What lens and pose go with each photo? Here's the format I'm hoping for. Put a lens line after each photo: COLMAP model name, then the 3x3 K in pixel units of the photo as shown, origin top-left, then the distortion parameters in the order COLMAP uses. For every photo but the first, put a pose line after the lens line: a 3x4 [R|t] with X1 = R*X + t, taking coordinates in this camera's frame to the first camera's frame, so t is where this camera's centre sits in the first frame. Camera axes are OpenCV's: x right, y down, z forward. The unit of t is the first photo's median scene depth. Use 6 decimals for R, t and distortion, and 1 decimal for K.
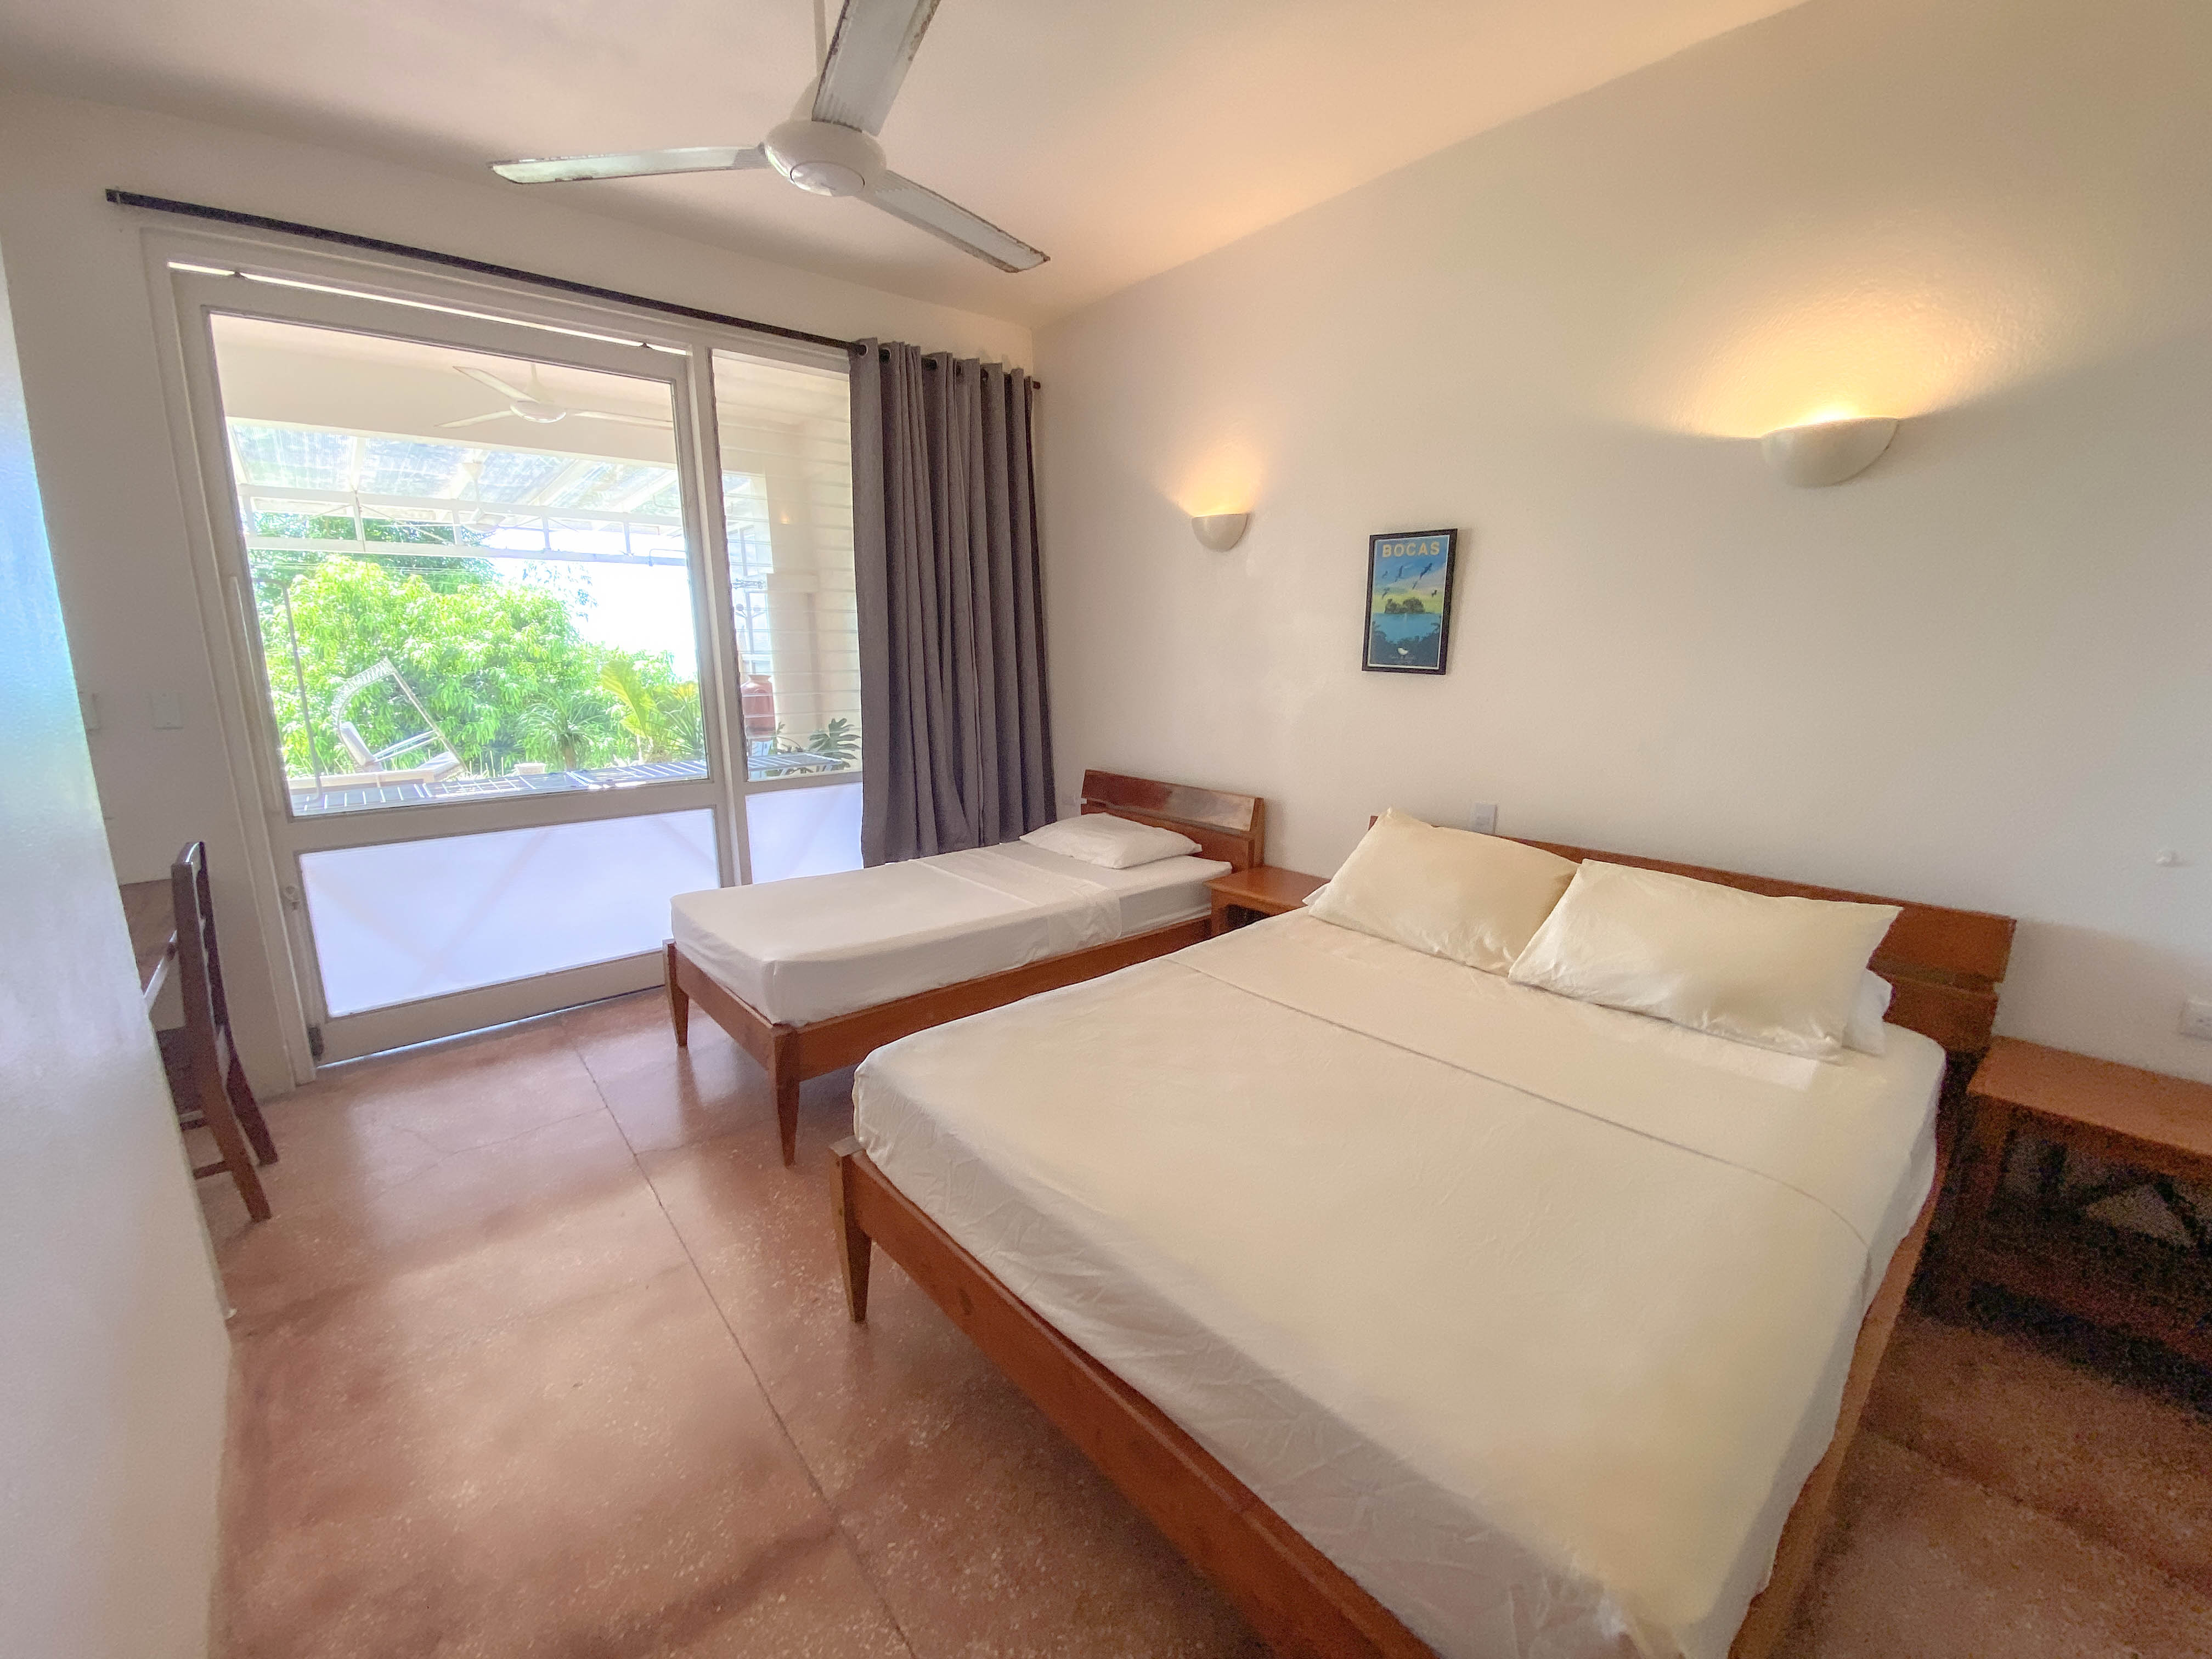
lens RADIAL K [[886.2, 0, 1087.4], [0, 886.2, 833.3], [0, 0, 1]] dist [0.026428, -0.024013]
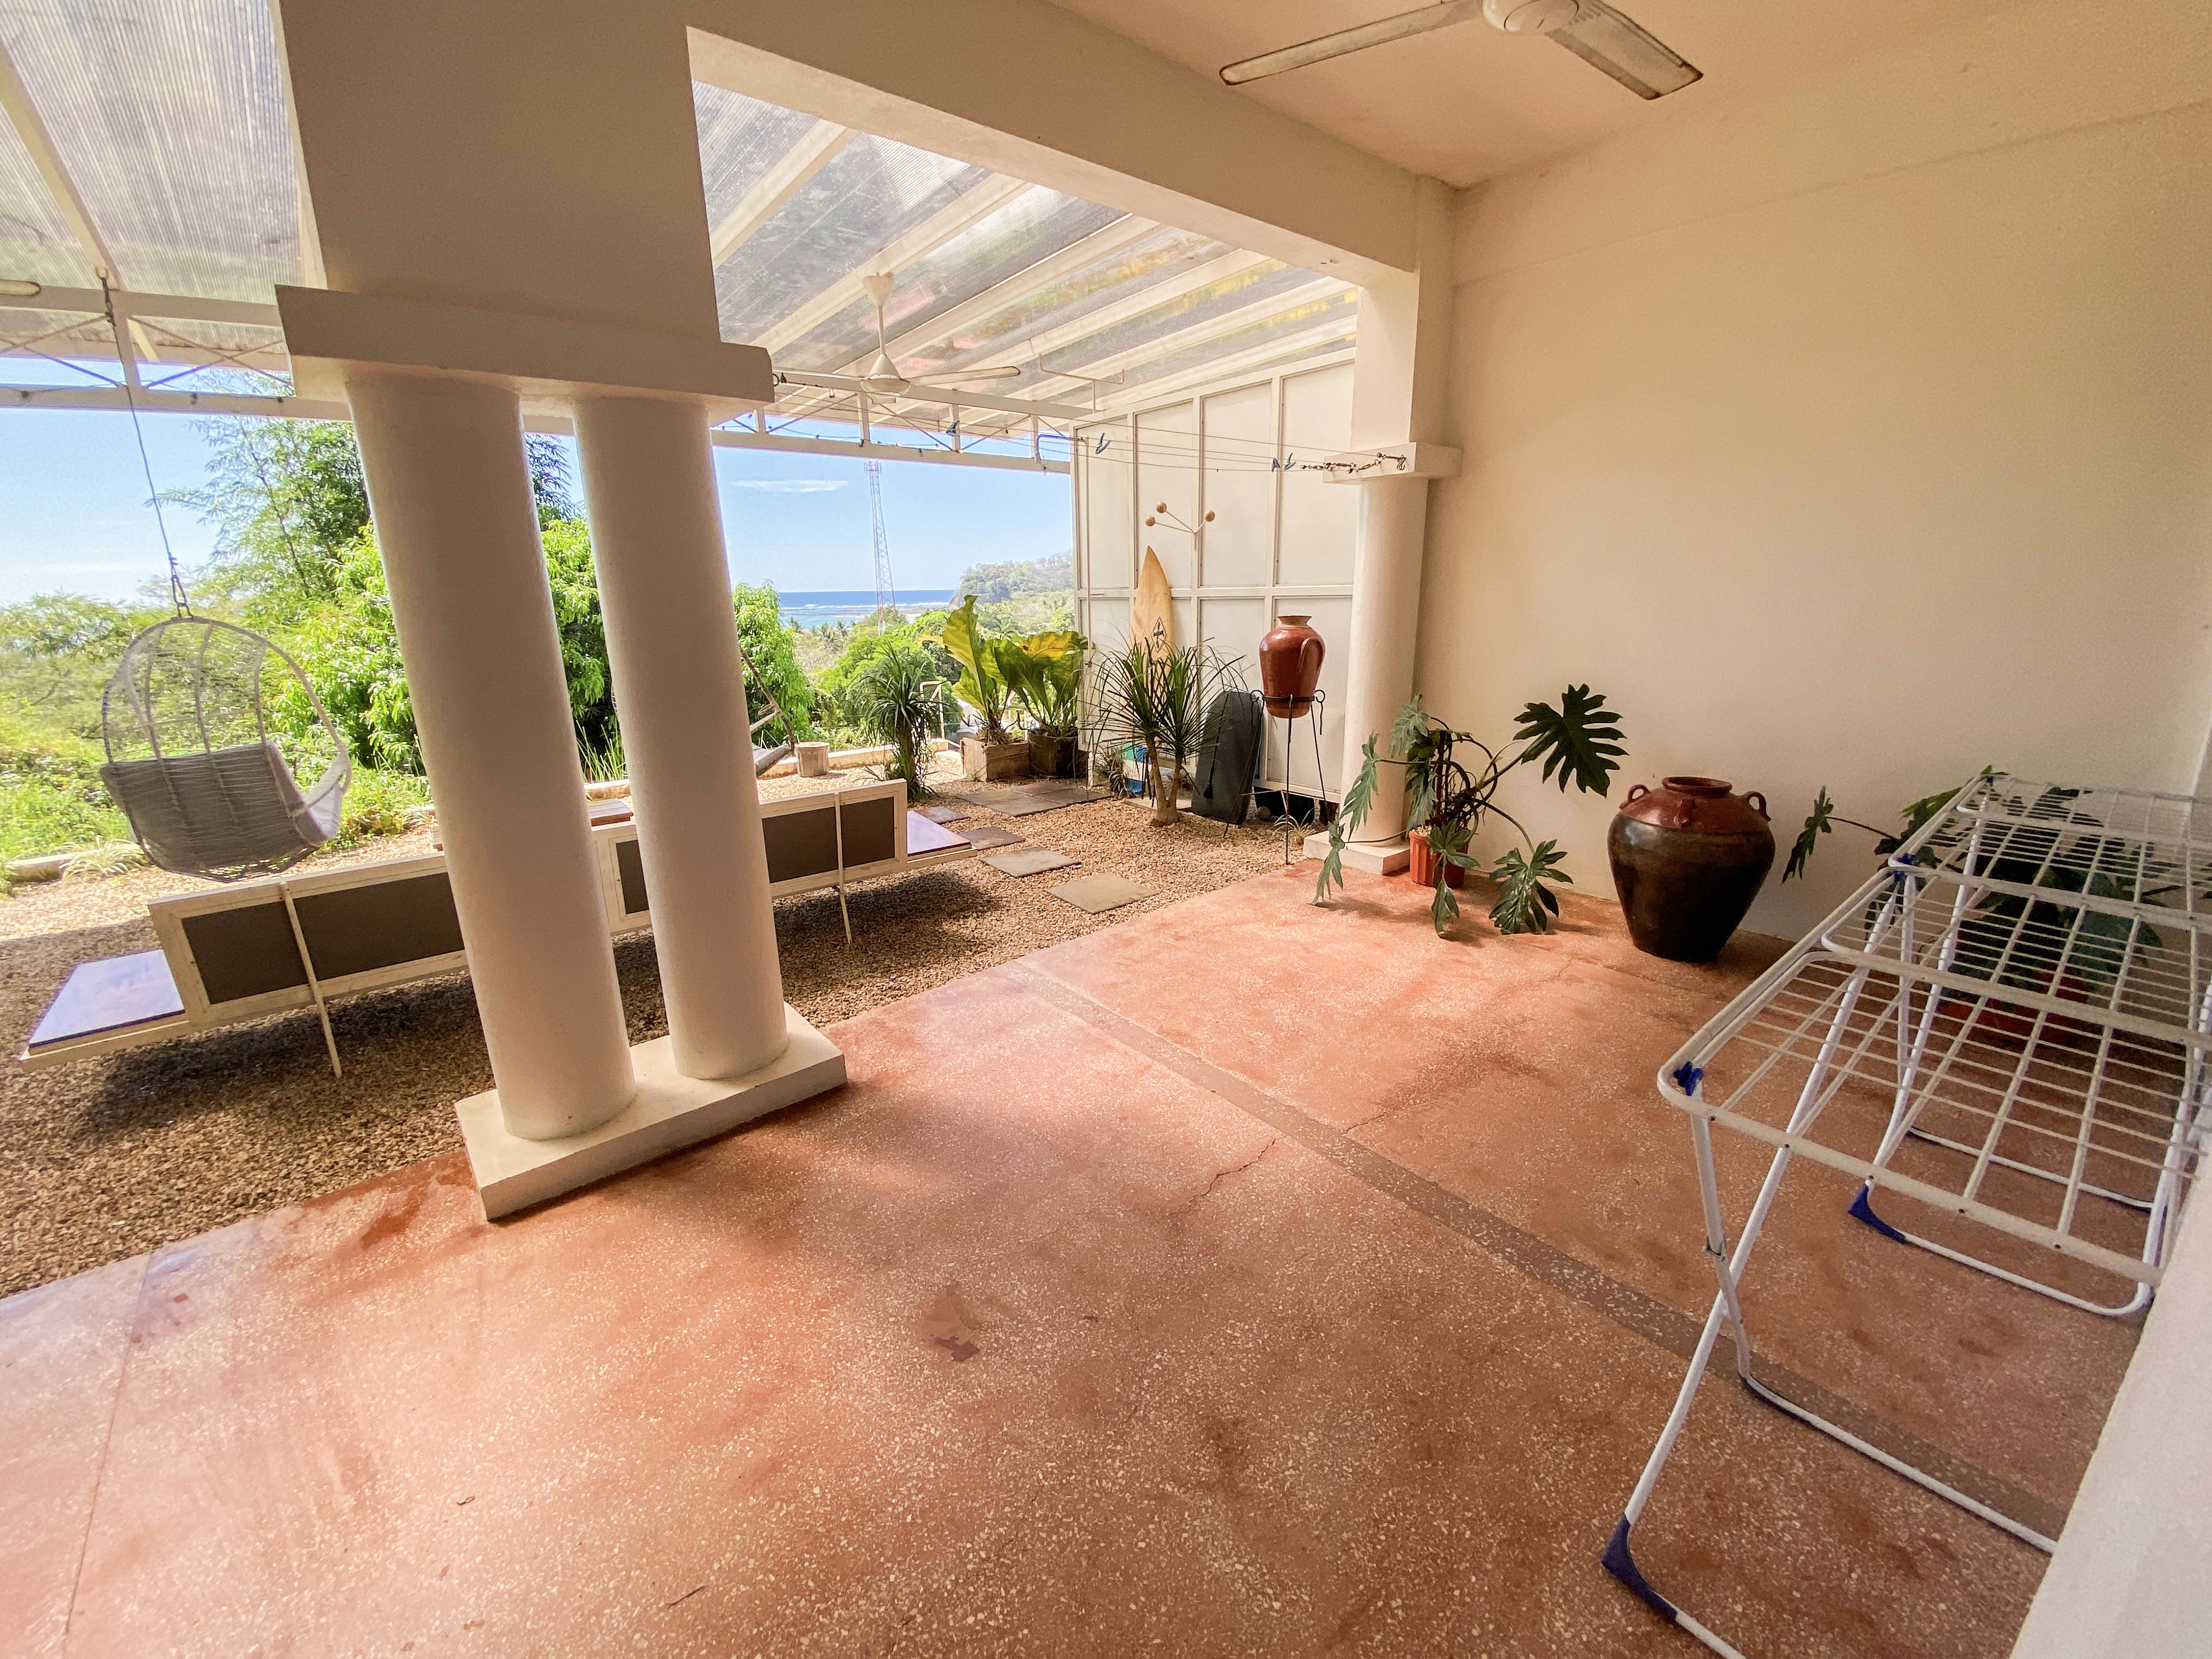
lens RADIAL K [[890.0, 0, 1098.0], [0, 890.0, 834.4], [0, 0, 1]] dist [0.027667, -0.022670]
pose [[0.999899, -0.013013, -0.005638, -0.857952], [0.013343, 0.997916, 0.063134, -0.104957], [0.004805, -0.063203, 0.997989, 0.558772]]
